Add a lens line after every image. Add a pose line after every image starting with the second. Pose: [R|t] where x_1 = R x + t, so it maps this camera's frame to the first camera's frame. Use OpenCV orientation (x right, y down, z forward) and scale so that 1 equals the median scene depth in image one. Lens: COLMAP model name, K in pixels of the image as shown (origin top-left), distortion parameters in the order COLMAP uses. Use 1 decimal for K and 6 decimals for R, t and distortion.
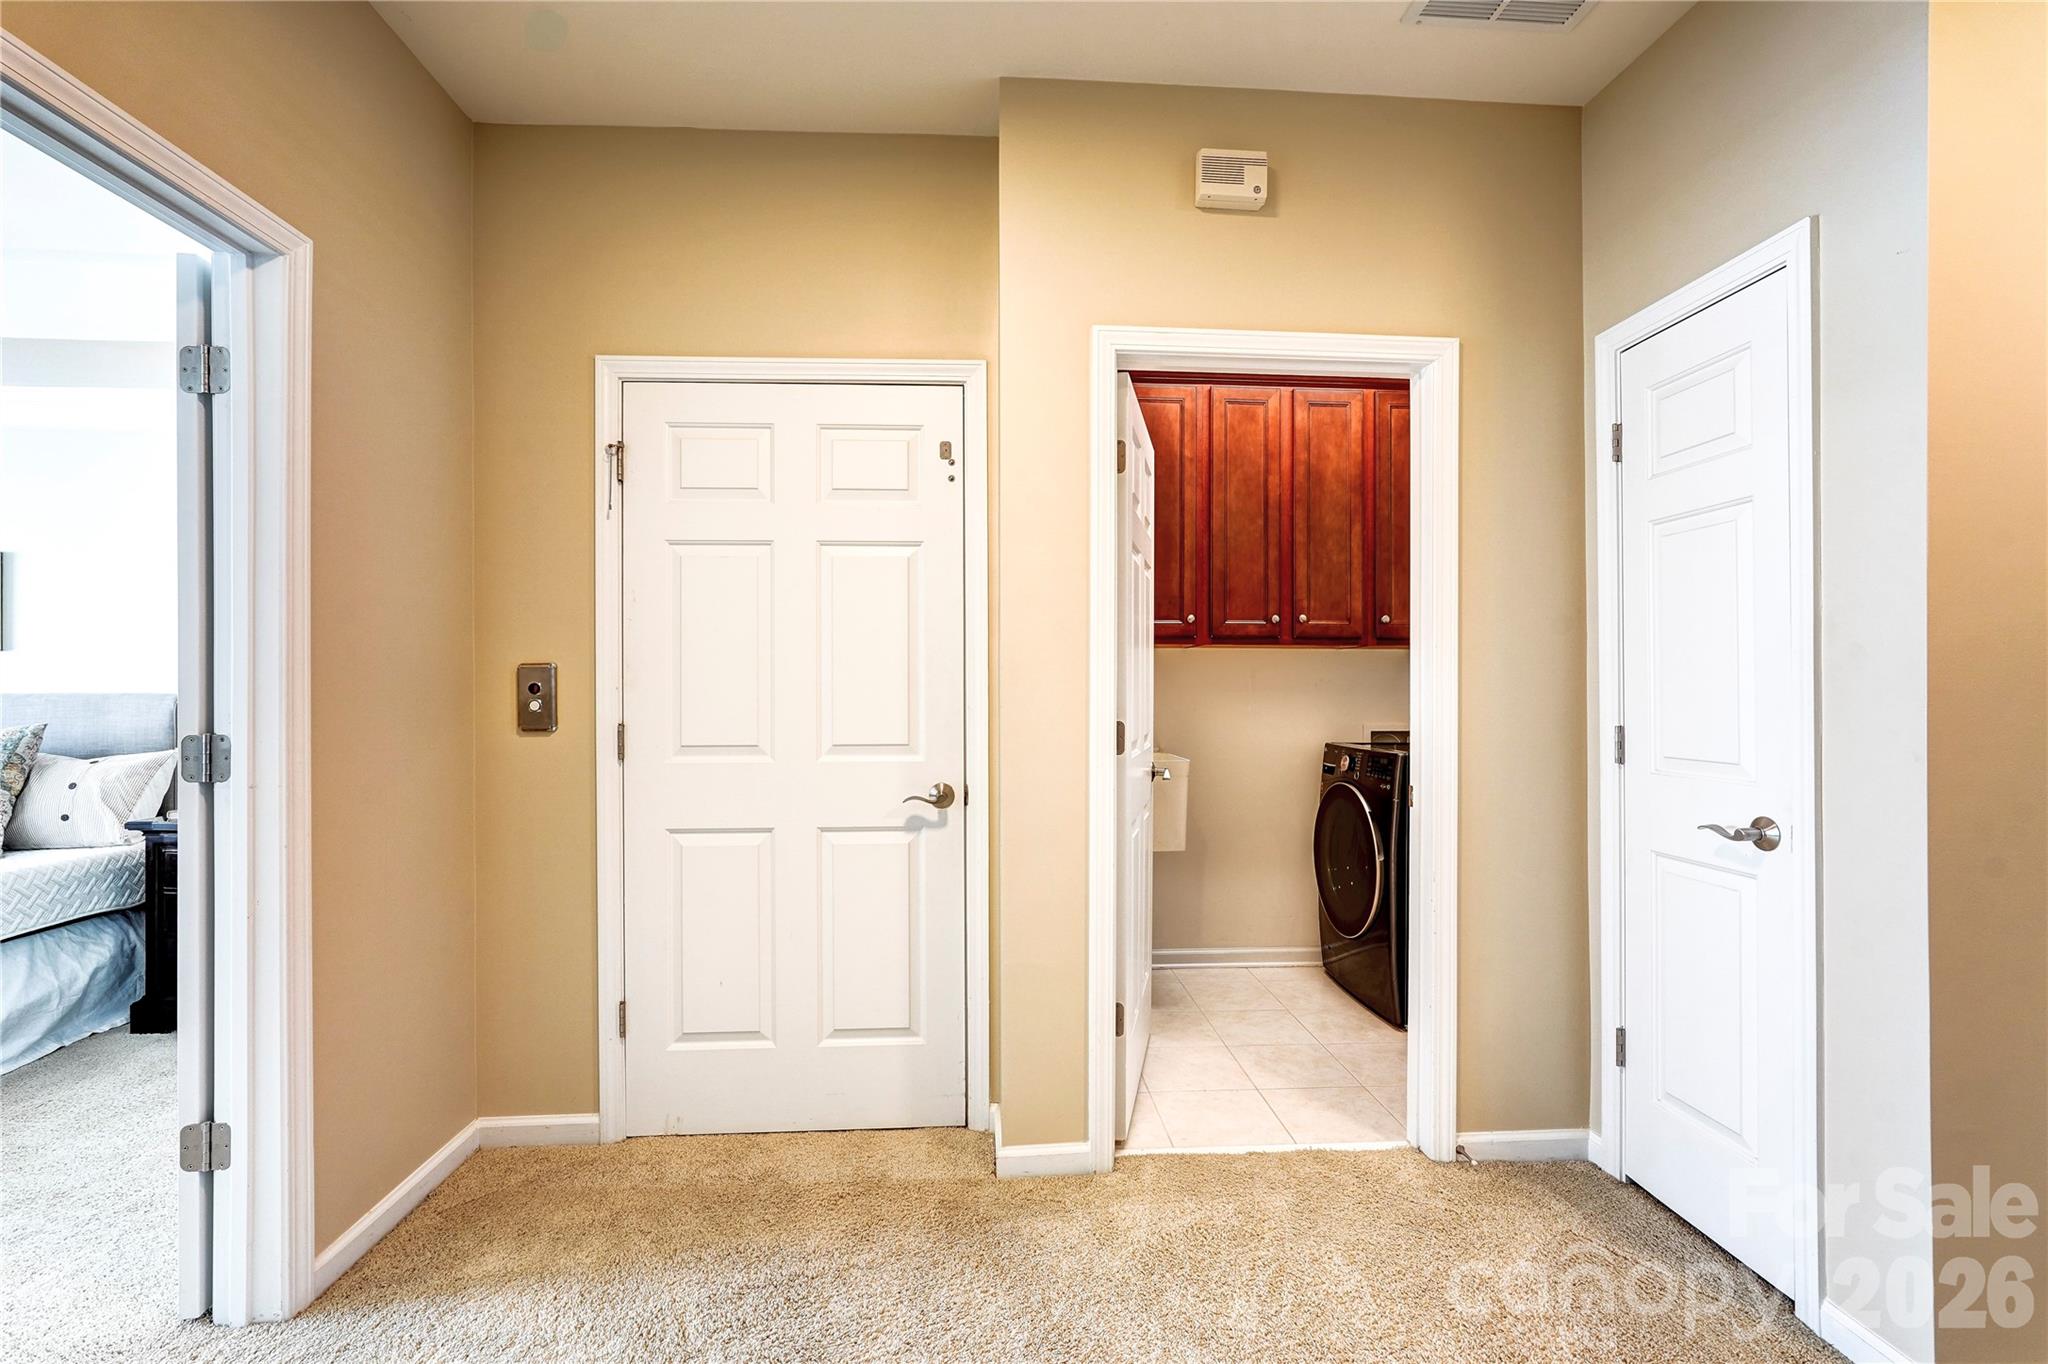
lens RADIAL K [[906.5, 0, 1039.3], [0, 906.5, 690.9], [0, 0, 1]] dist [-0.004153, 0.000998]
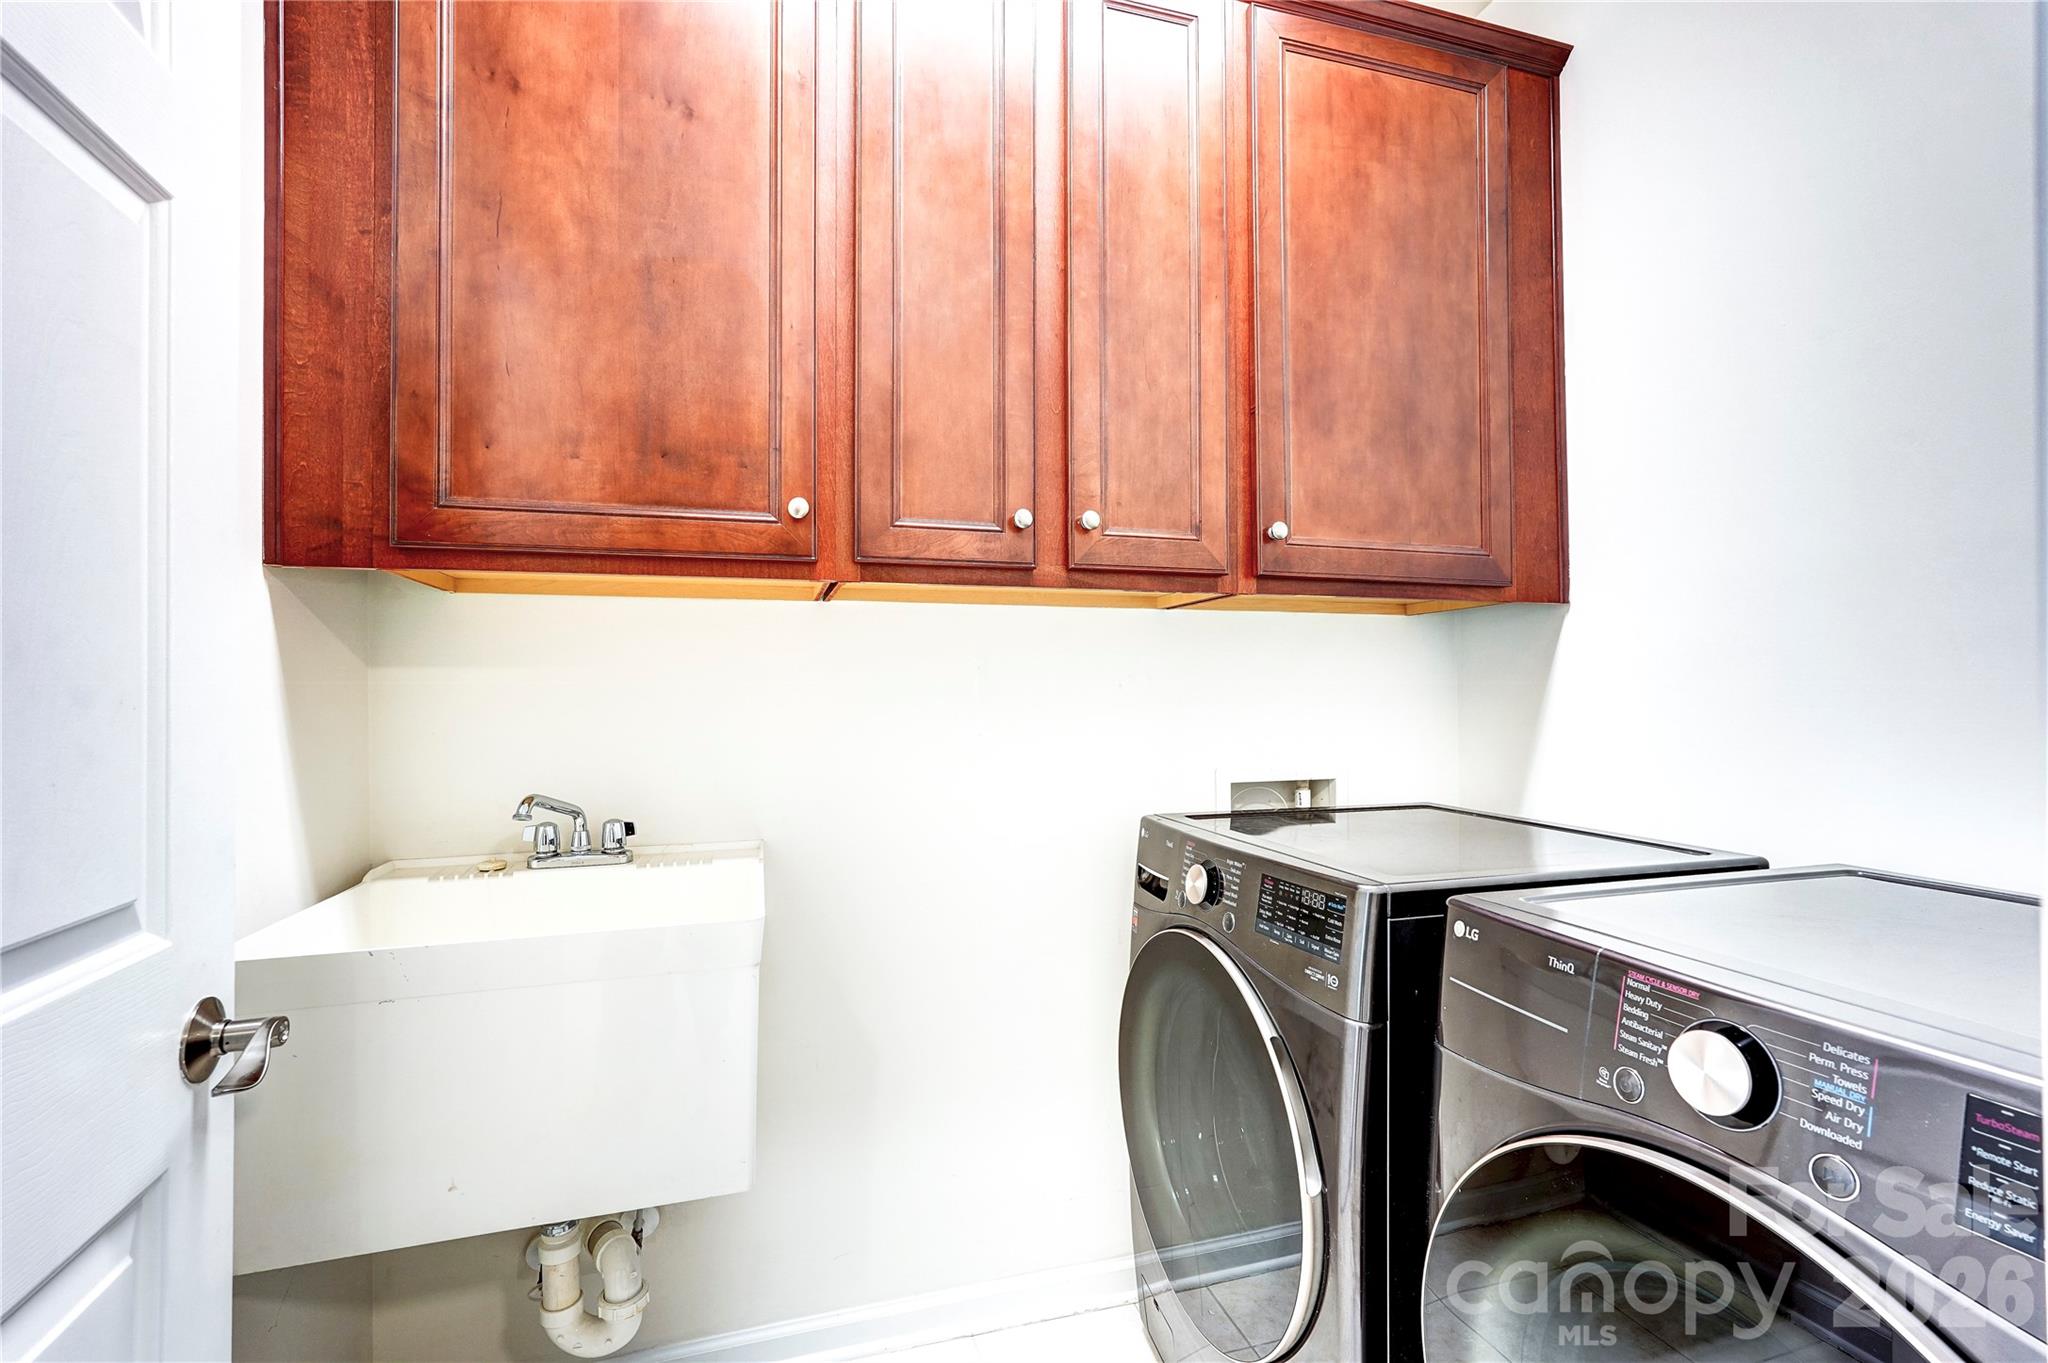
lens RADIAL K [[906.5, 0, 1021.0], [0, 906.5, 679.9], [0, 0, 1]] dist [-0.004153, 0.000998]
pose [[0.977185, -0.004614, 0.212340, 0.174134], [0.006306, 0.999954, -0.007293, -0.006879], [-0.212297, 0.008465, 0.977169, 0.612206]]
